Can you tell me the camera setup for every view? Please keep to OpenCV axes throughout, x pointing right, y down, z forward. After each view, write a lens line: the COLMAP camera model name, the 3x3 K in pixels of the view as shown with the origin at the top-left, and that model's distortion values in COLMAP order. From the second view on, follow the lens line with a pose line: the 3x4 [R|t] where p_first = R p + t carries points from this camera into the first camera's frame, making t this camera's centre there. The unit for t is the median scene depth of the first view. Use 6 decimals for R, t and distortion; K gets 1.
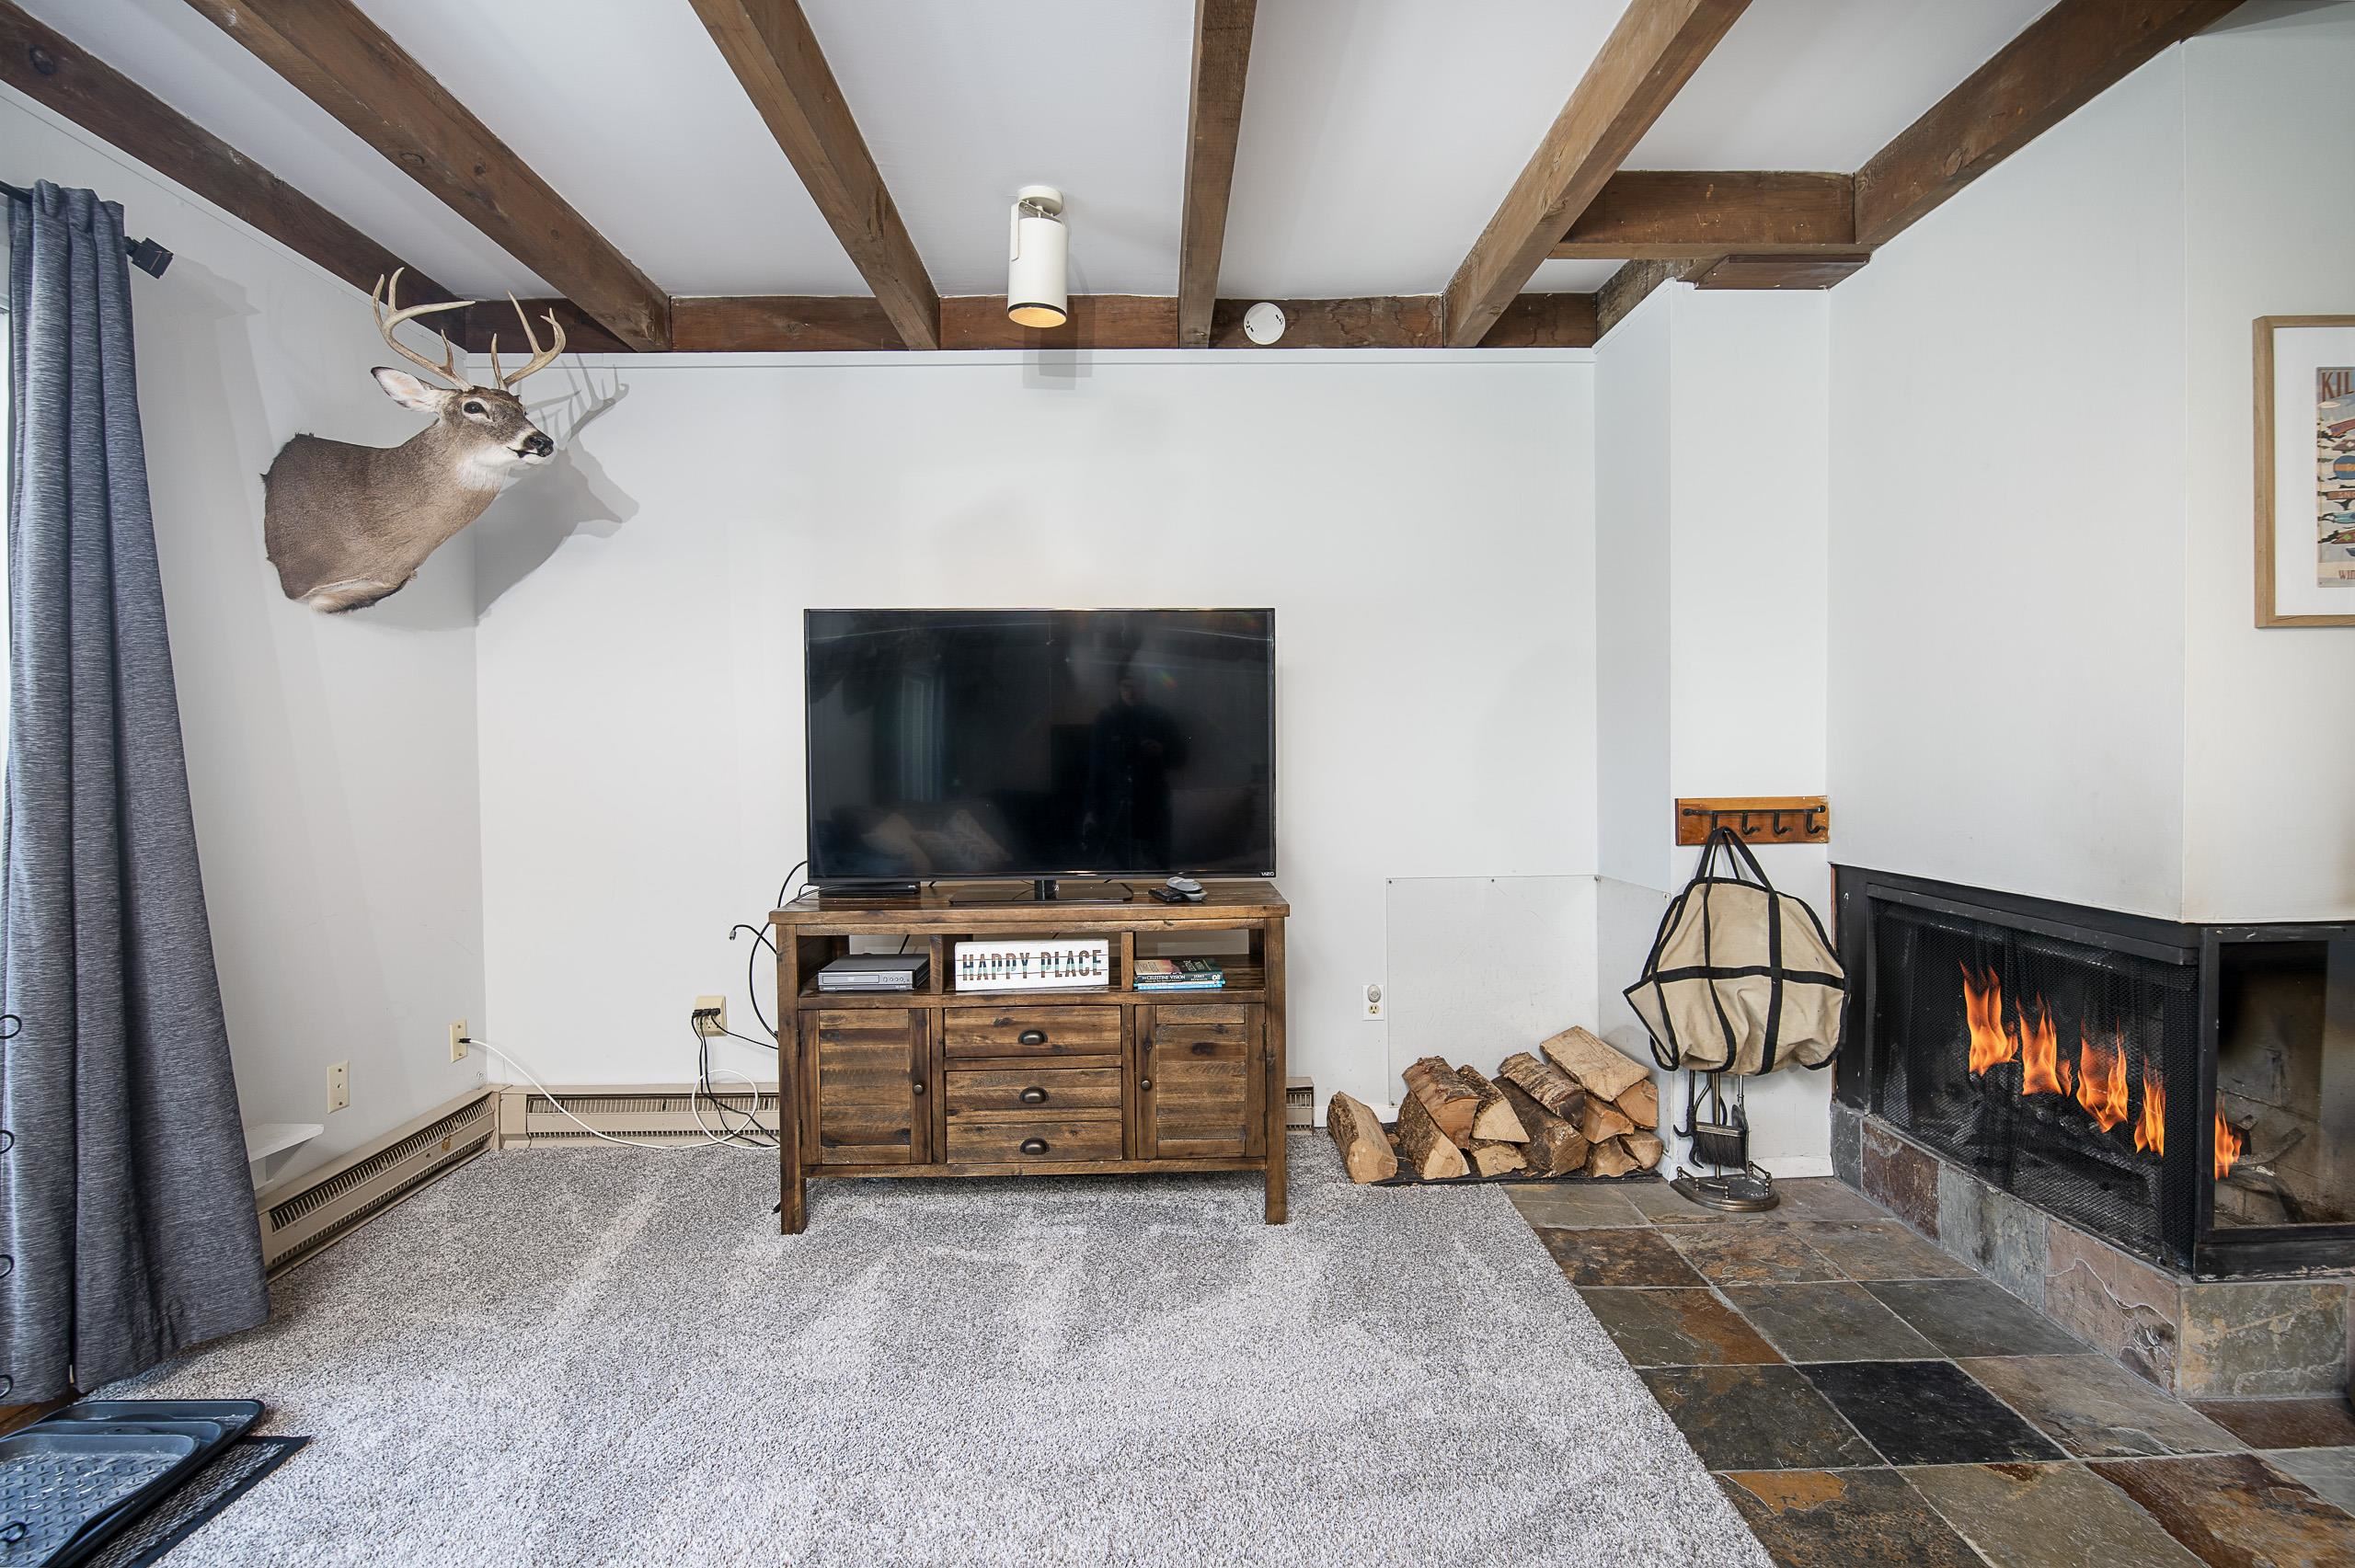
lens RADIAL K [[1106.5, 0, 1165.8], [0, 1106.5, 781.8], [0, 0, 1]] dist [0.009043, -0.014119]
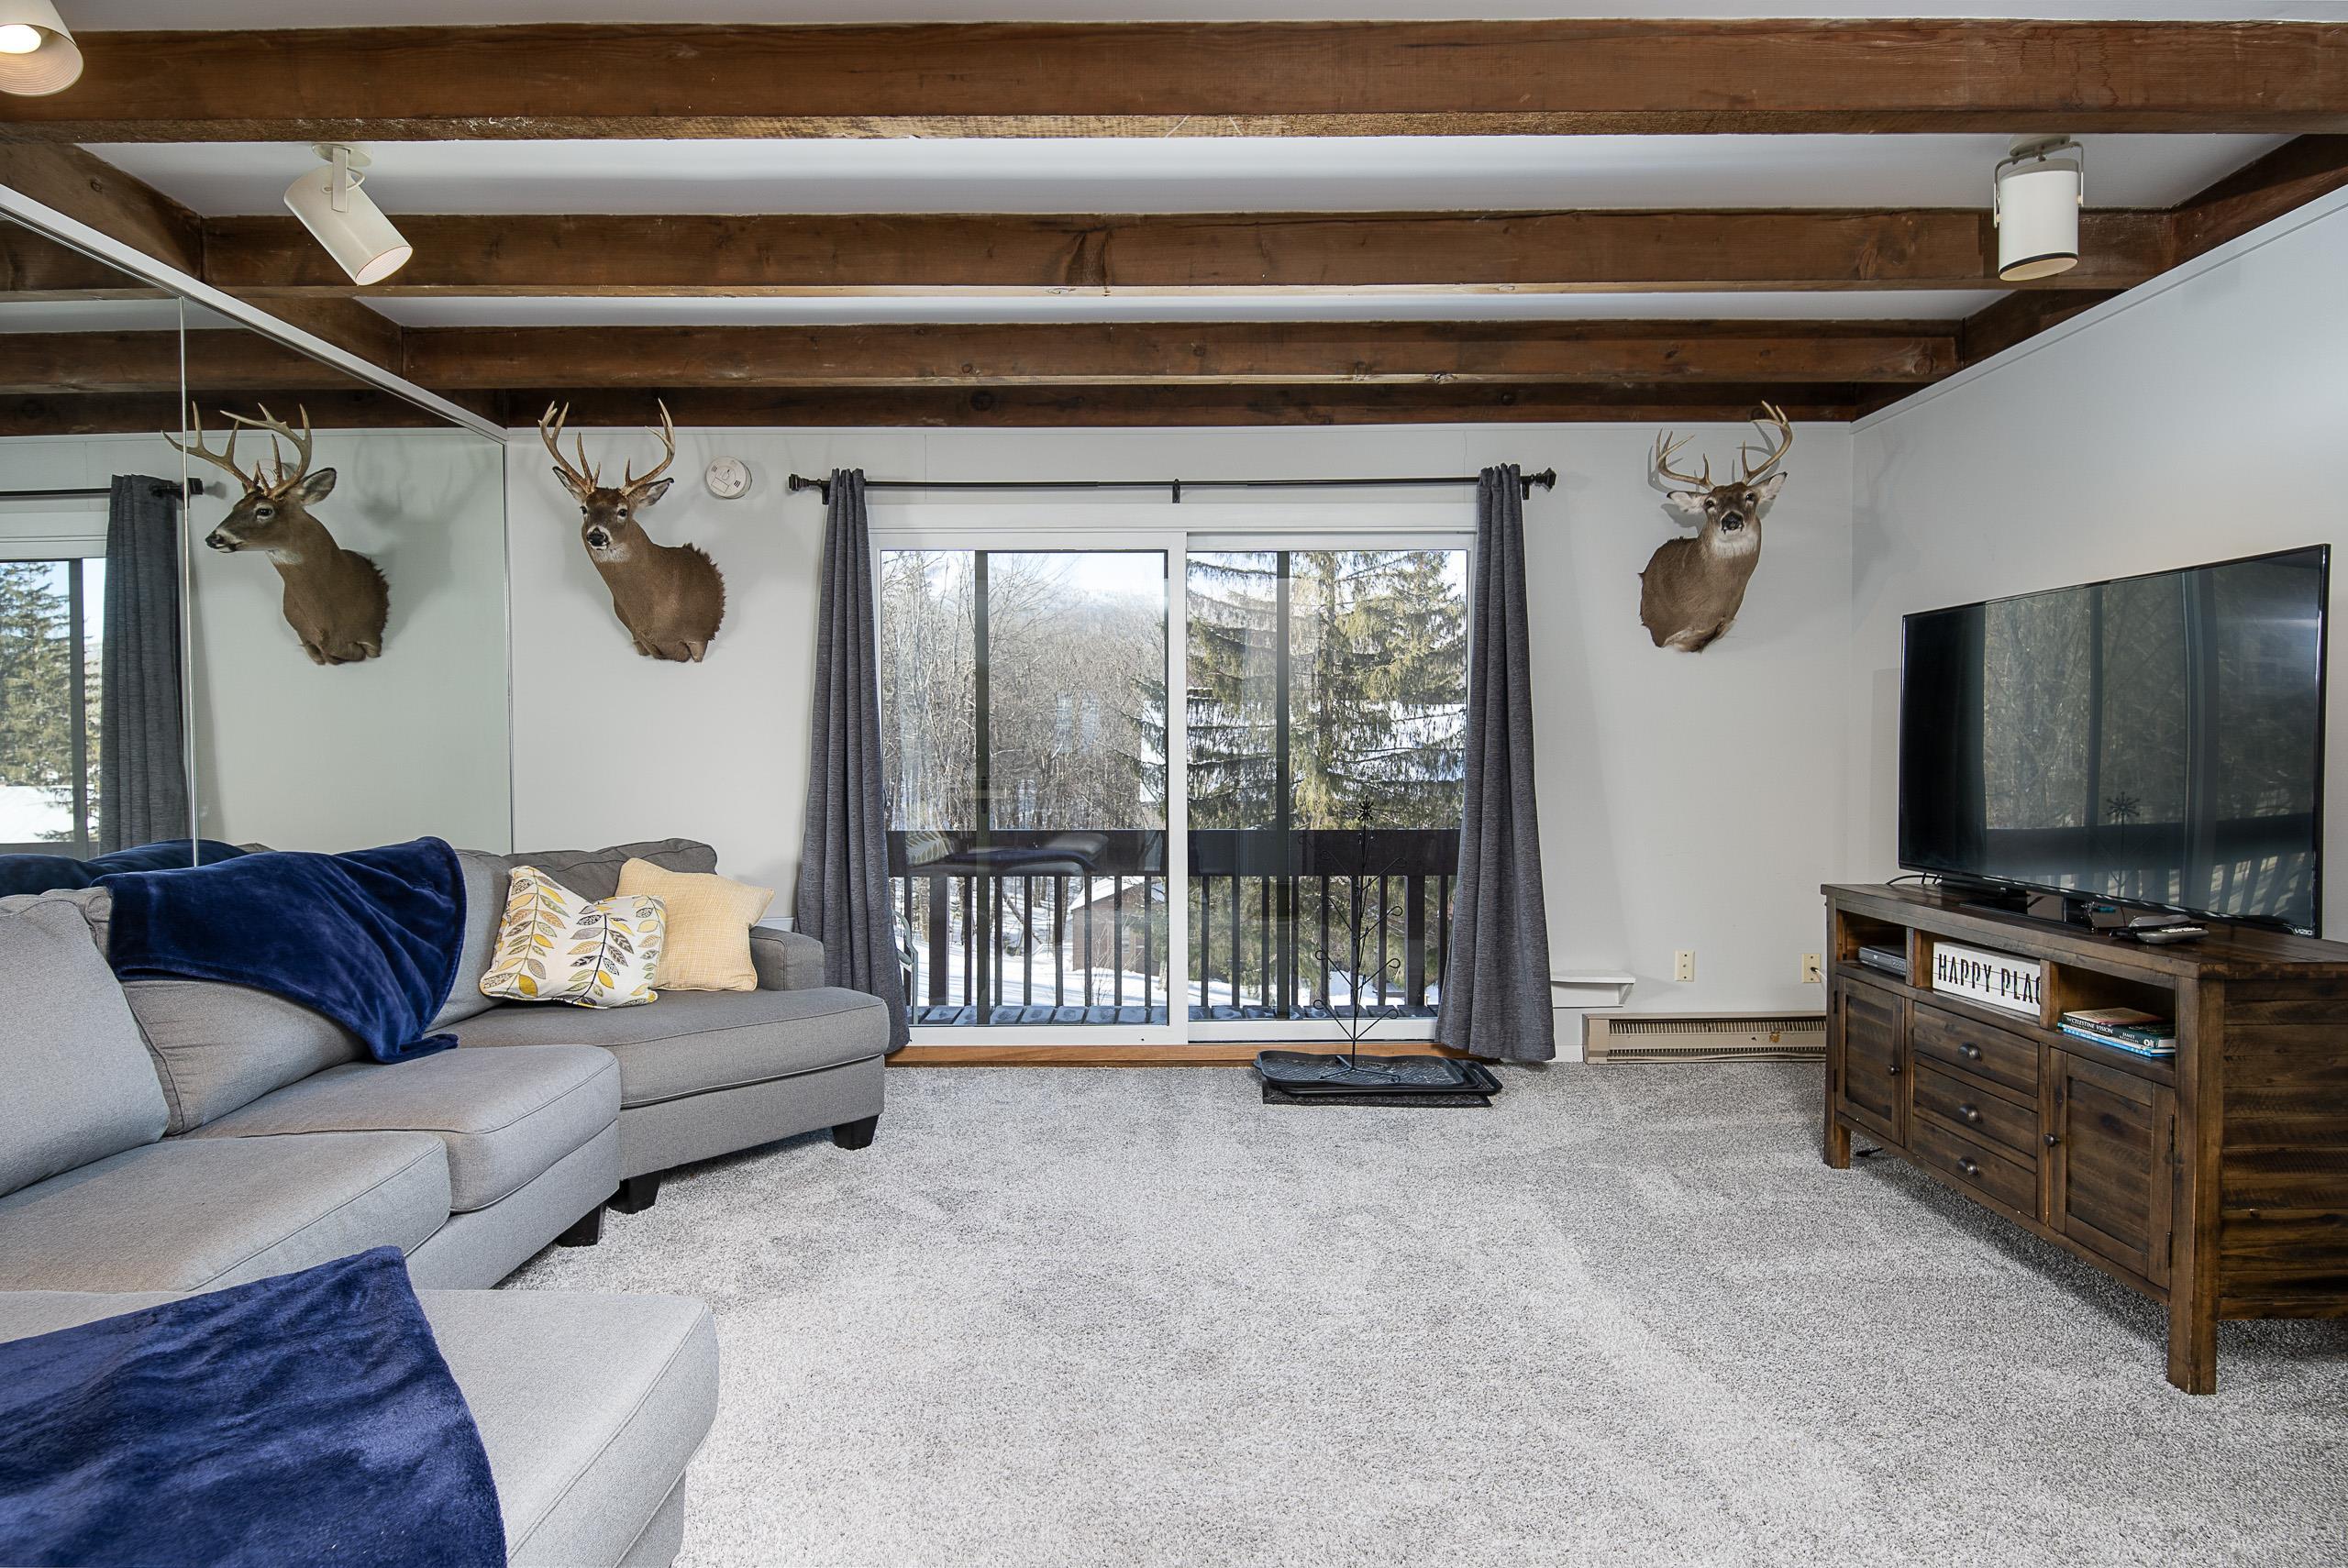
lens RADIAL K [[1198.8, 0, 1174.0], [0, 1198.8, 784.0], [0, 0, 1]] dist [0.004342, -0.006891]
pose [[-0.015471, 0.040486, -0.999060, 0.903011], [-0.024303, 0.998869, 0.040854, -0.023427], [0.999585, 0.024913, -0.014470, 0.327077]]
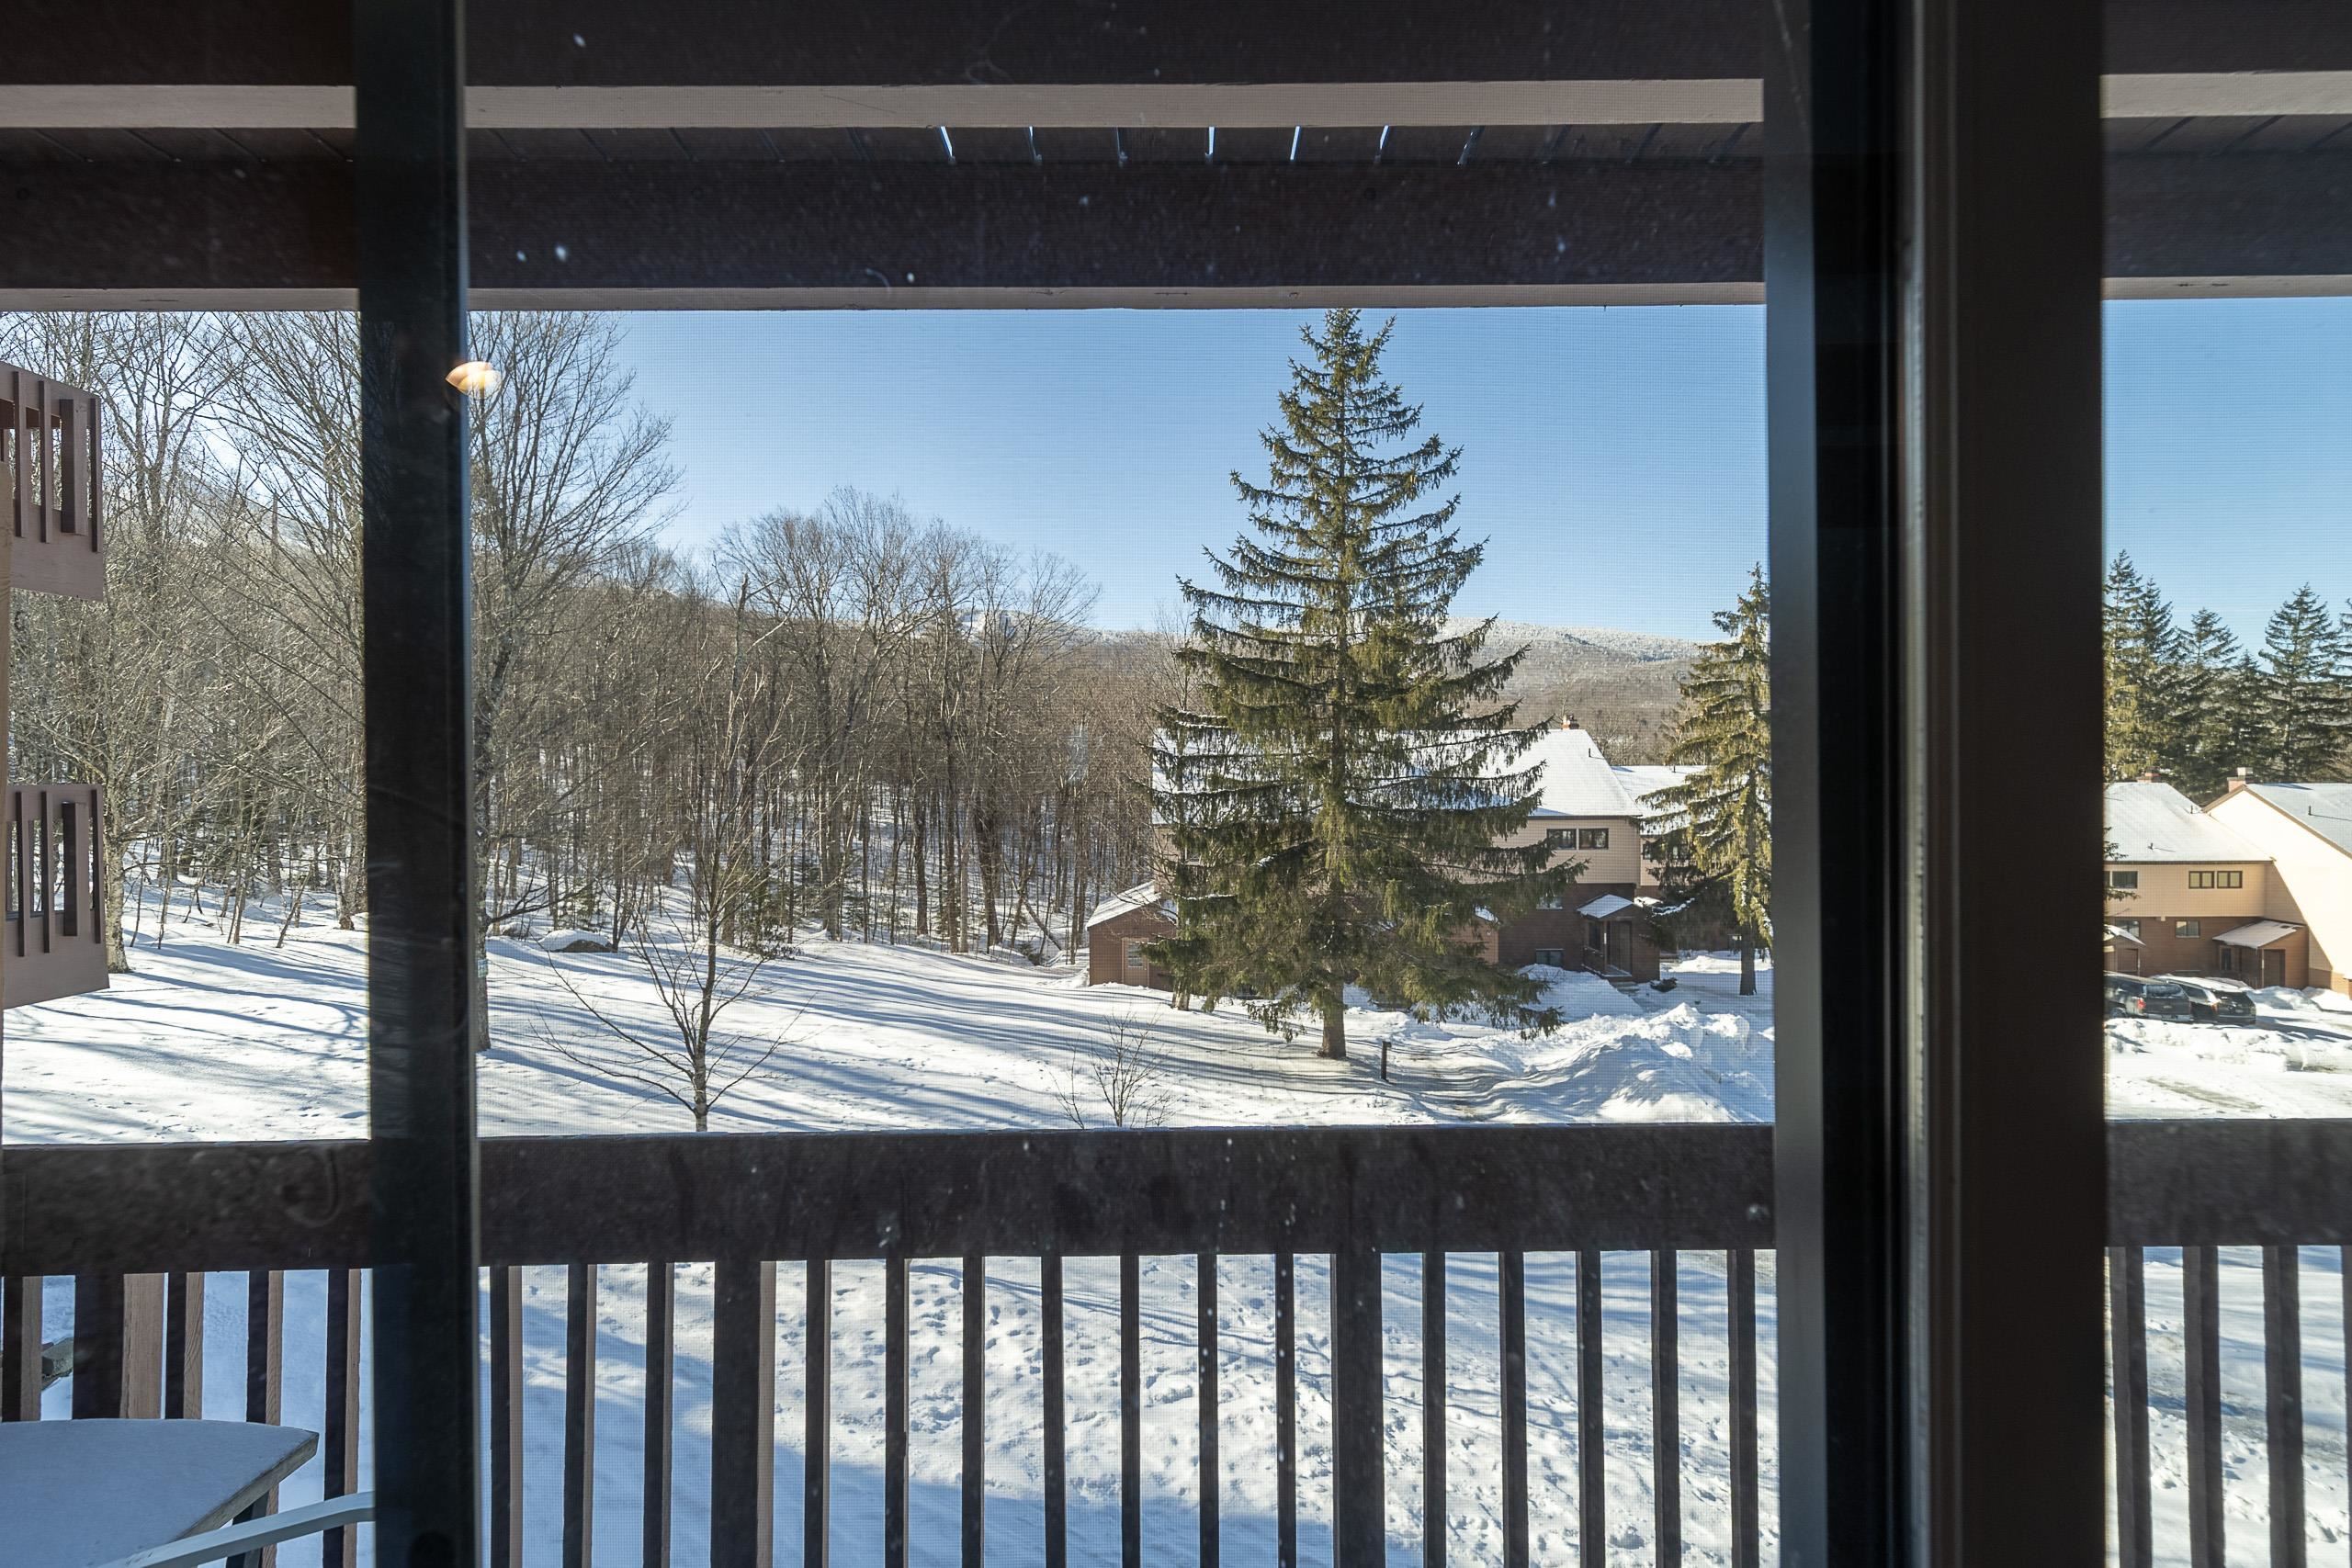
lens RADIAL K [[1030.3, 0, 1188.4], [0, 1030.3, 765.5], [0, 0, 1]] dist [0.001721, -0.000125]
pose [[-0.003929, 0.009747, -0.999945, -0.672823], [-0.019523, 0.999761, 0.009822, -0.110117], [0.999802, 0.019561, -0.003738, 0.179243]]
